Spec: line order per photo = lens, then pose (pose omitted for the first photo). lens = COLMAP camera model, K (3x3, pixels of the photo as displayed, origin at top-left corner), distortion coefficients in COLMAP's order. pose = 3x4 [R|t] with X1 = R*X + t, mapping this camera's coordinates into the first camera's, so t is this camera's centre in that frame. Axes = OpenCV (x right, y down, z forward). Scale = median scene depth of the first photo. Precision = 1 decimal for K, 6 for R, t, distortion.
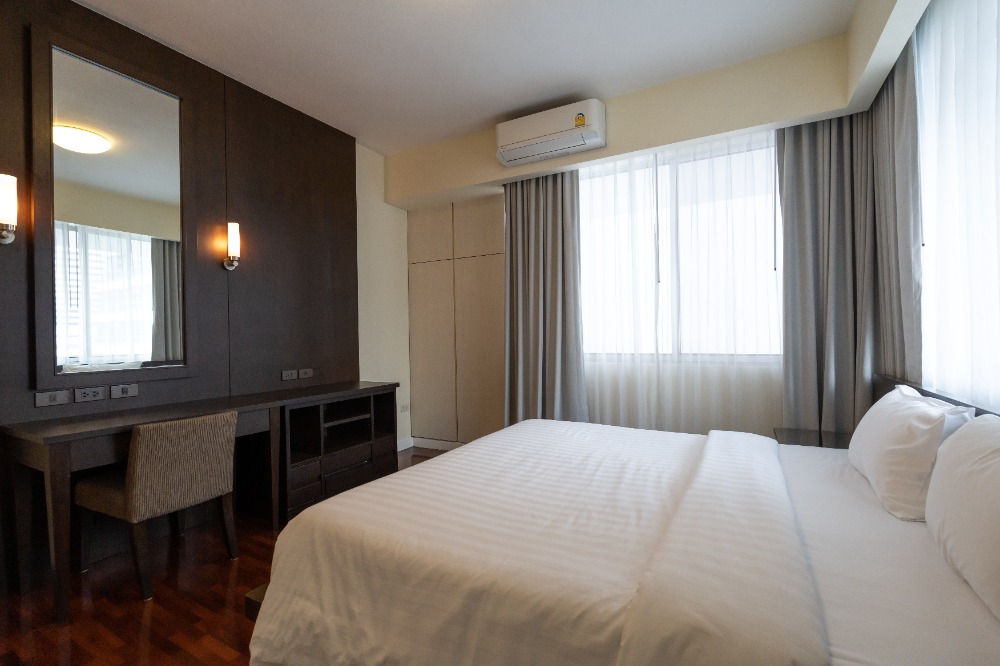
lens RADIAL K [[447.1, 0, 501.3], [0, 447.1, 330.2], [0, 0, 1]] dist [-0.001413, 0.000168]
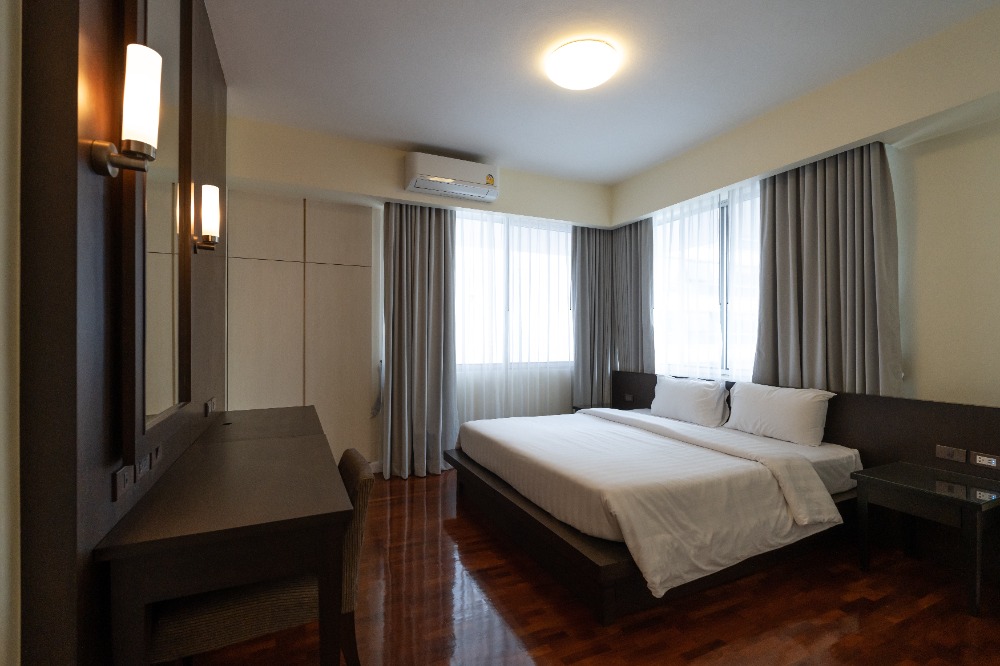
lens RADIAL K [[447.1, 0, 501.3], [0, 447.1, 330.2], [0, 0, 1]] dist [-0.001413, 0.000168]
pose [[0.586535, 0.033638, 0.809225, -0.795984], [-0.018371, 0.999433, -0.028230, -0.008821], [-0.809716, 0.001692, 0.586820, 0.223344]]
